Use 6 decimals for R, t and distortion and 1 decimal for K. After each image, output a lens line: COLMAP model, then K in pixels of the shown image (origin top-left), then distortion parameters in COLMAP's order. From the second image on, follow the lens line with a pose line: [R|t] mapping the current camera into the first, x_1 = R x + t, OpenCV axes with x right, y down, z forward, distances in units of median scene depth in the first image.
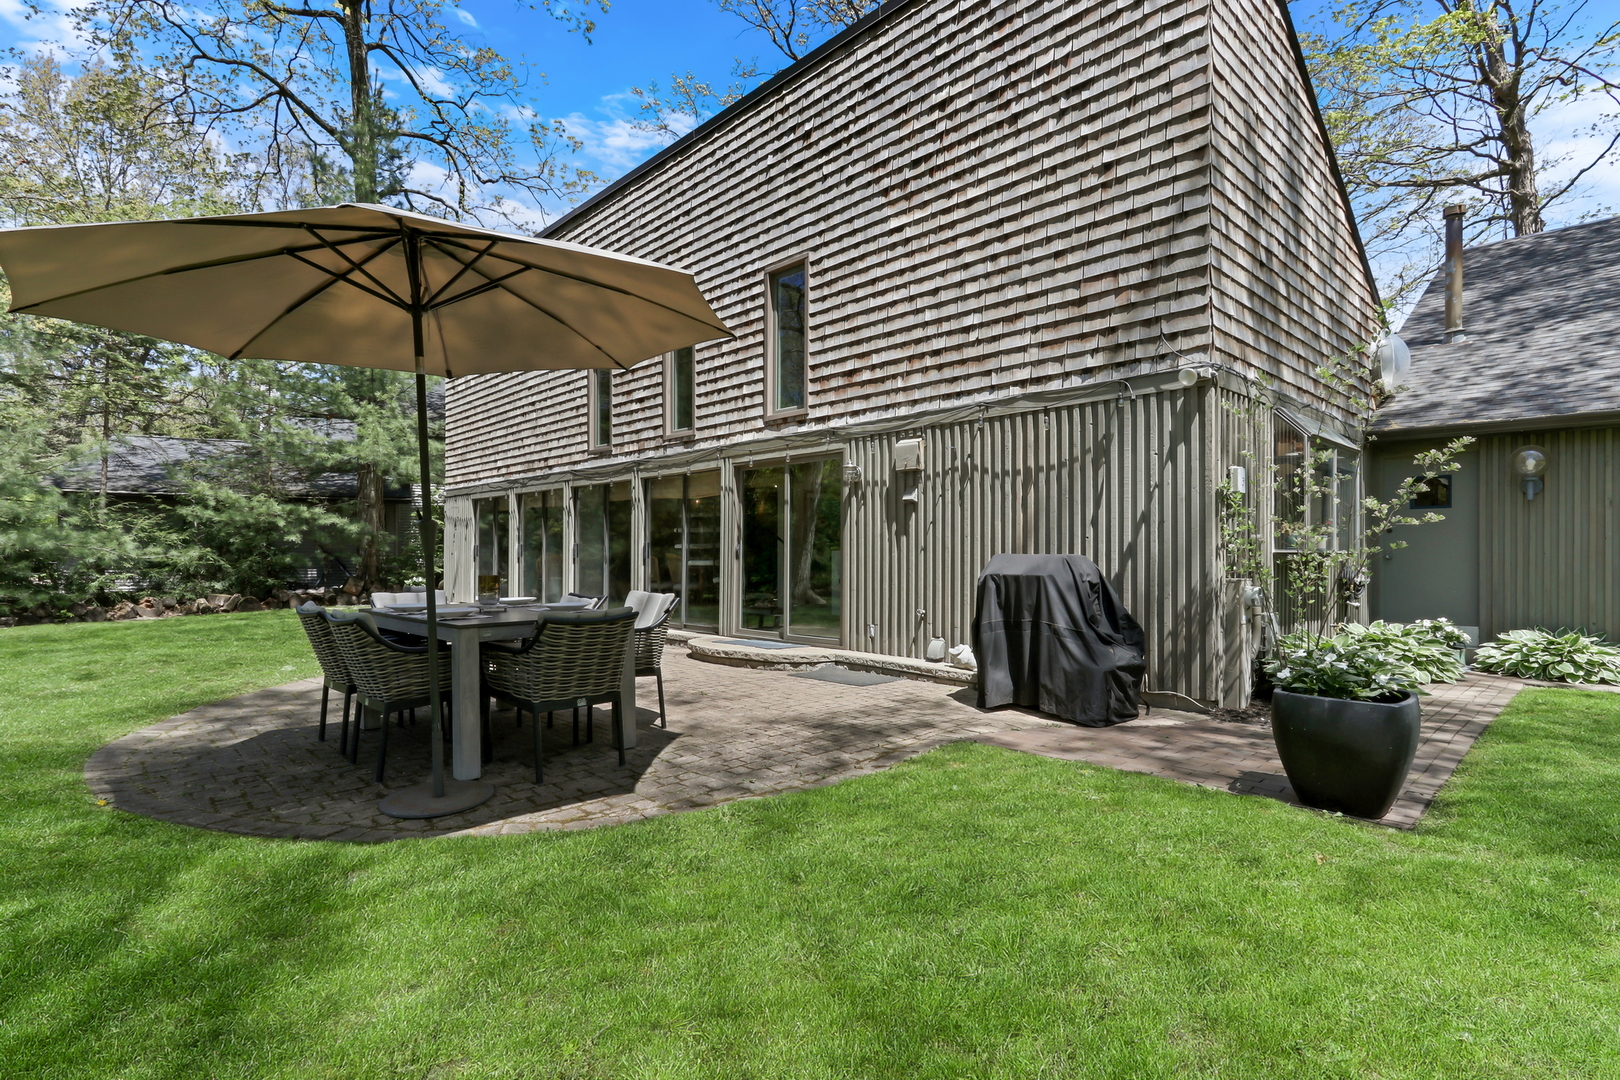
lens RADIAL K [[776.6, 0, 810.0], [0, 776.6, 540.0], [0, 0, 1]] dist [-0.011826, -0.000476]
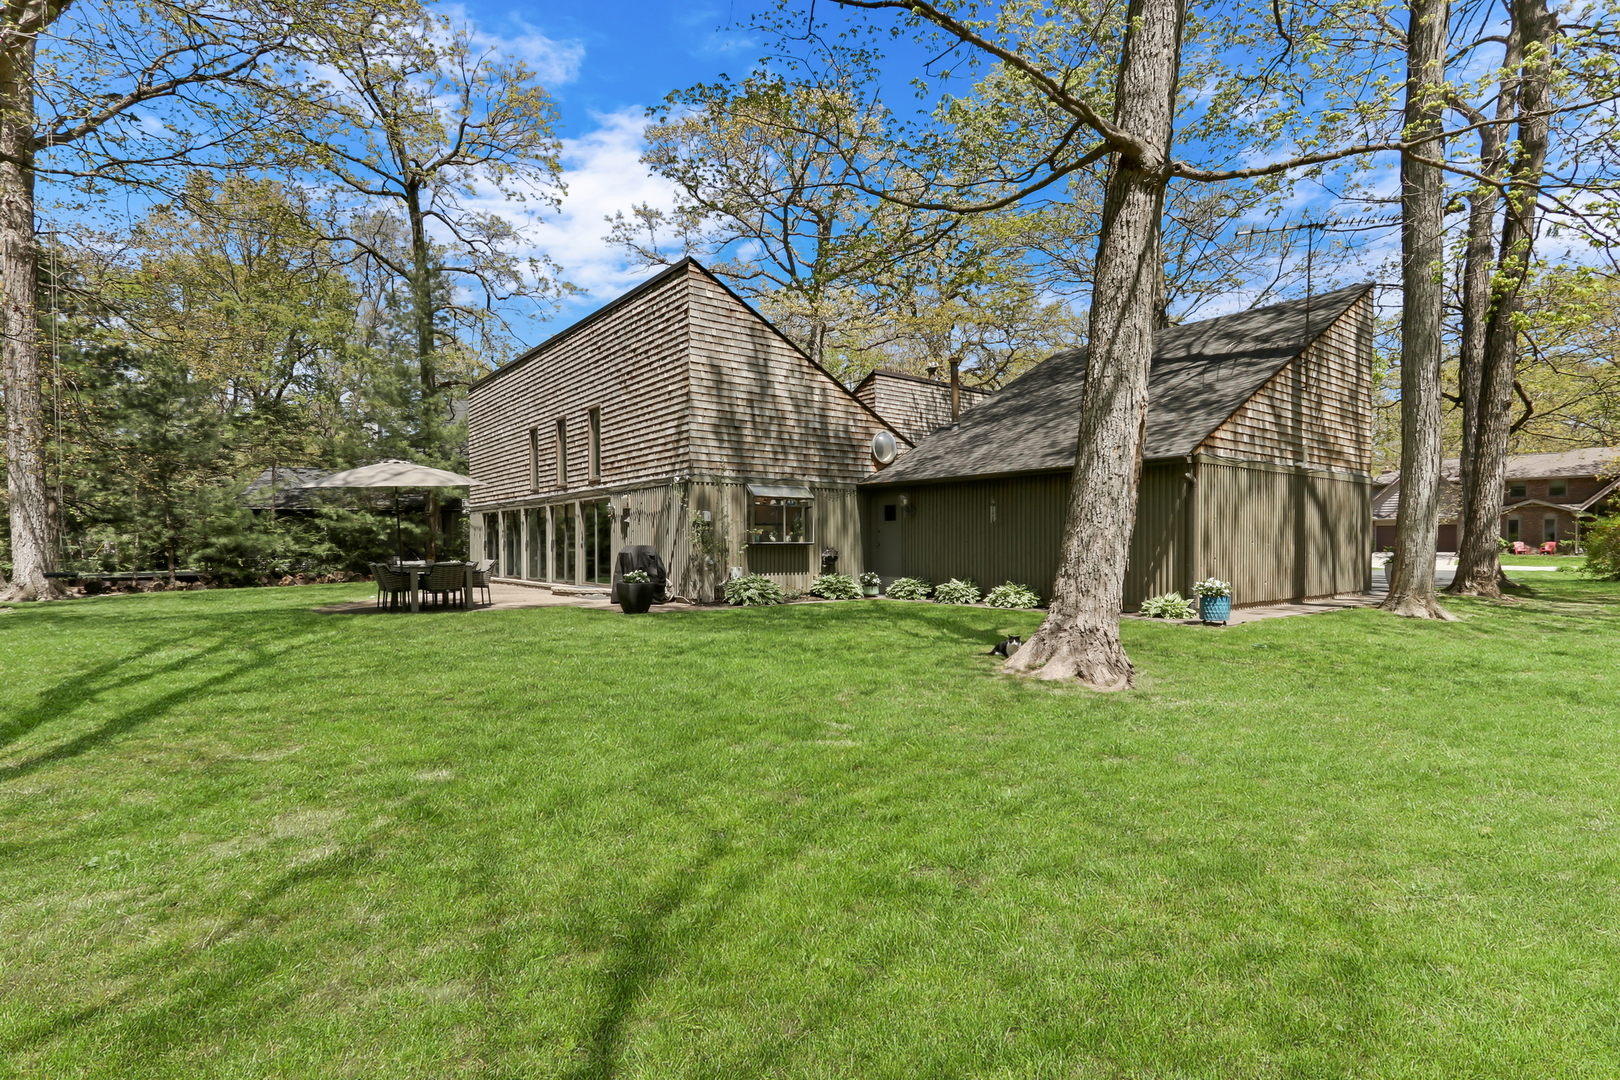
lens RADIAL K [[863.9, 0, 810.0], [0, 863.9, 540.0], [0, 0, 1]] dist [0.002798, 0.000805]
pose [[0.990201, -0.003836, -0.139596, 0.540870], [0.005024, 0.999954, 0.008156, -0.008499], [0.139559, -0.008778, 0.990175, -0.764779]]
